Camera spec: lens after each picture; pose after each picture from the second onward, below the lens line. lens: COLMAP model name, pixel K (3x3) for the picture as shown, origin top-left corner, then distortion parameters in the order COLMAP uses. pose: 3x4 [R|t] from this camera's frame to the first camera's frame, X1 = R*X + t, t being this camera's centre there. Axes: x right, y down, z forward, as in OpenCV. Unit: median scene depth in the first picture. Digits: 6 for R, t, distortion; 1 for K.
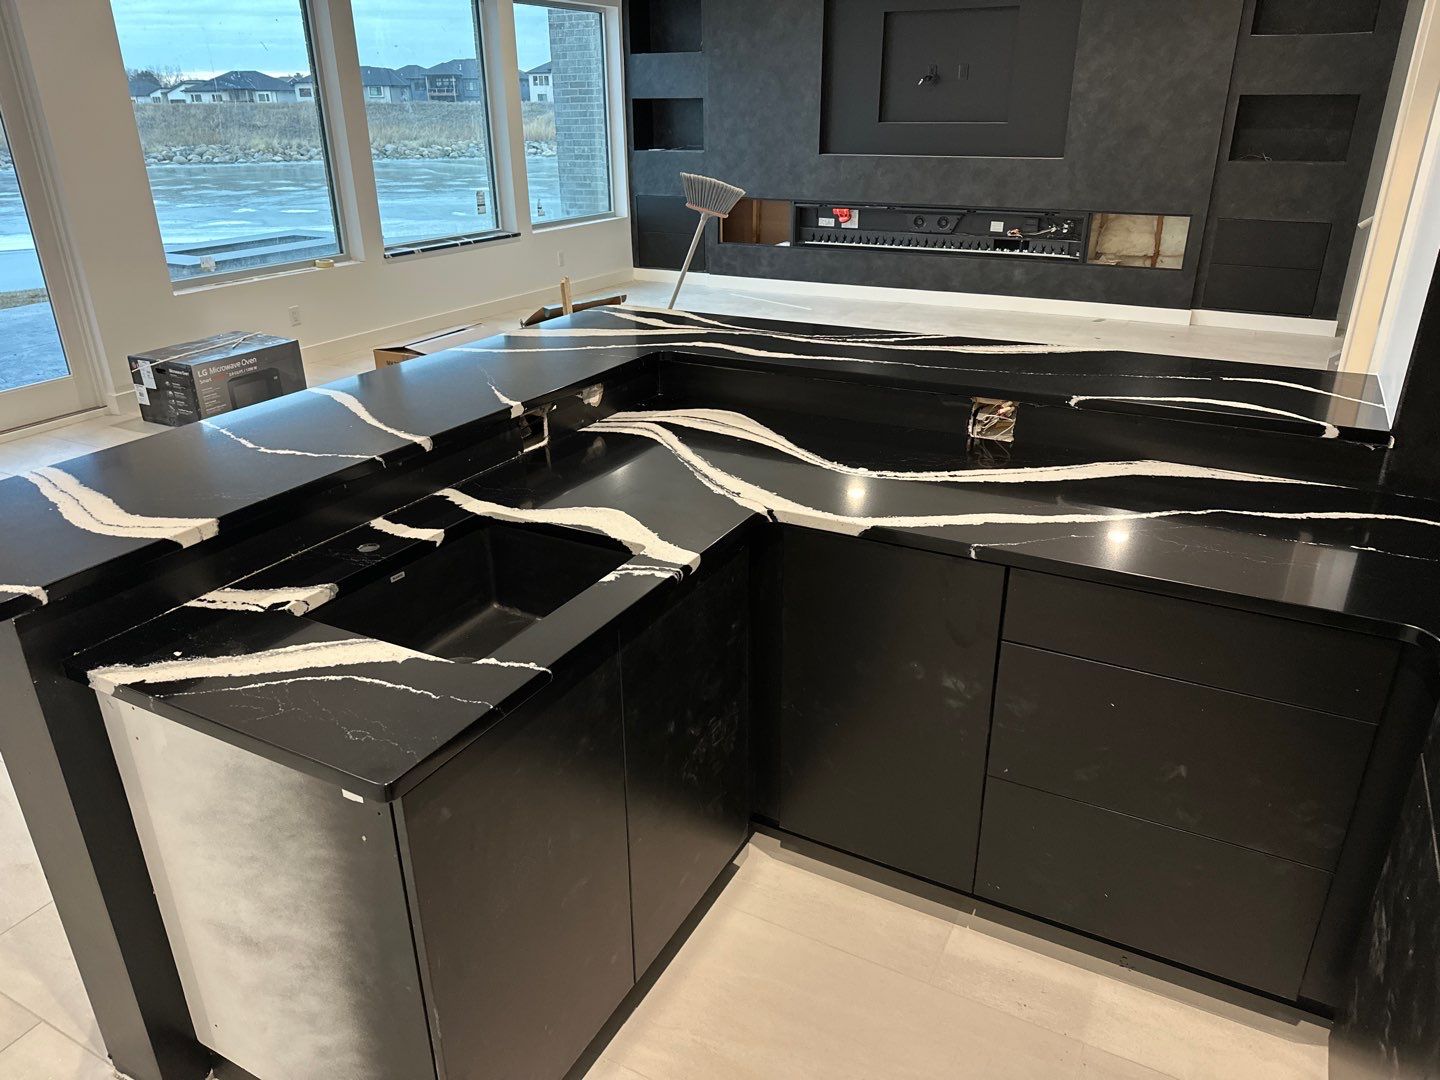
lens RADIAL K [[1007.7, 0, 719.1], [0, 1007.7, 579.3], [0, 0, 1]] dist [0.007797, -0.020958]
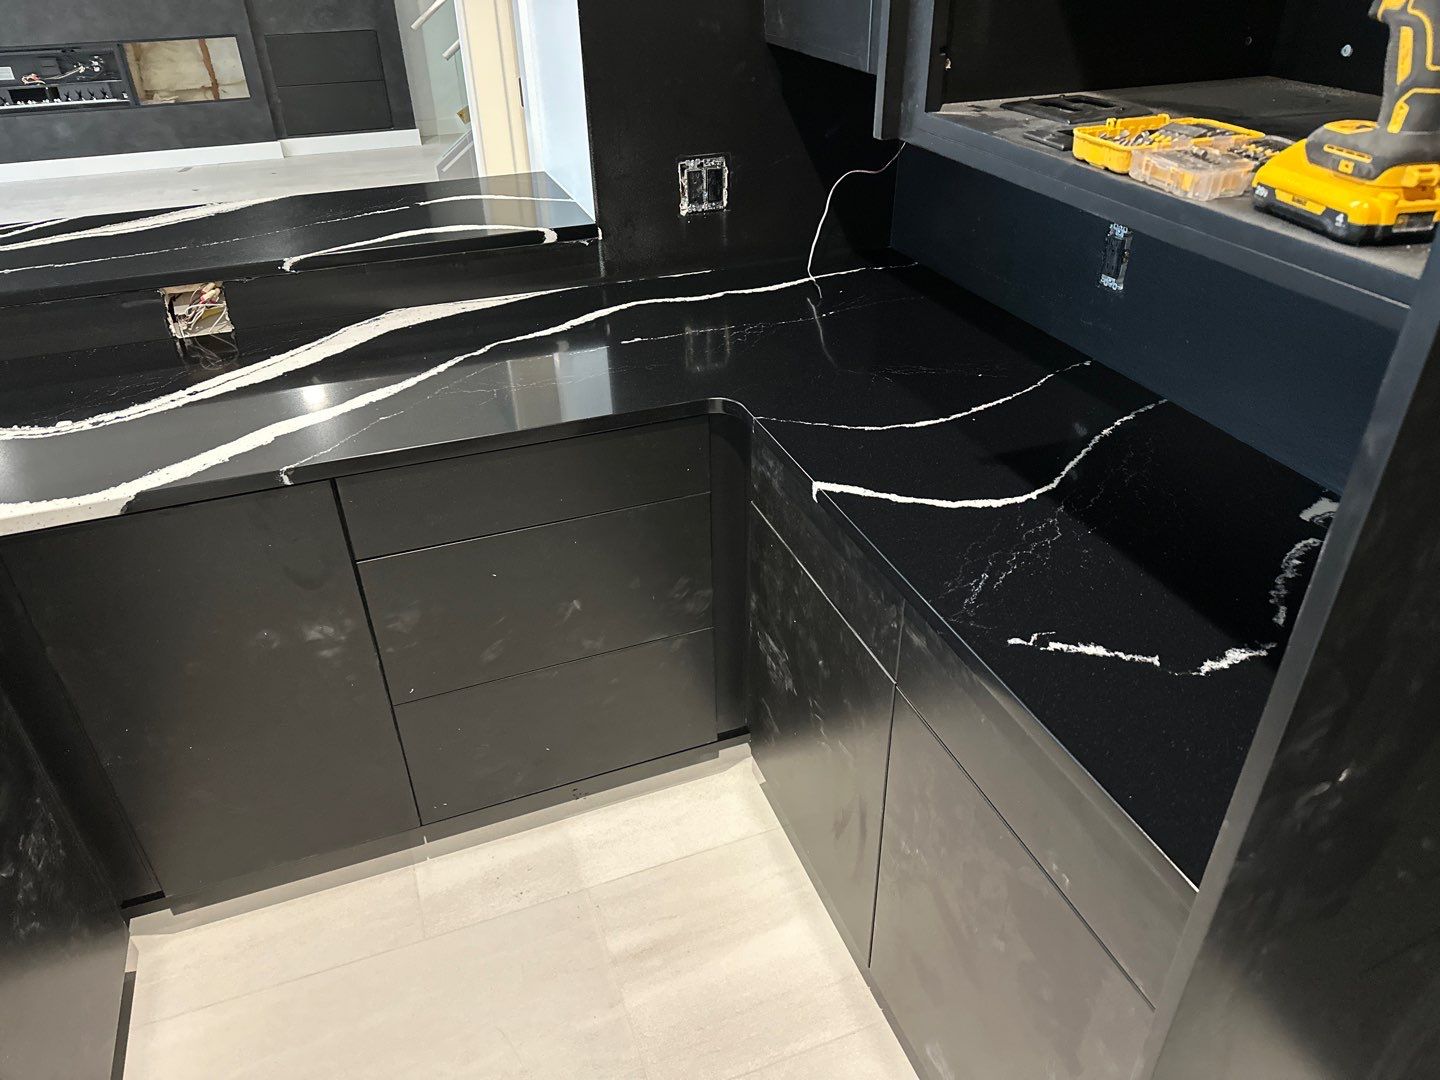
lens RADIAL K [[1007.7, 0, 719.1], [0, 1007.7, 579.3], [0, 0, 1]] dist [0.007797, -0.020958]
pose [[0.659869, -0.420427, 0.622748, -0.043684], [0.326072, 0.906924, 0.266770, -0.044239], [-0.676942, 0.027028, 0.735540, 0.141113]]
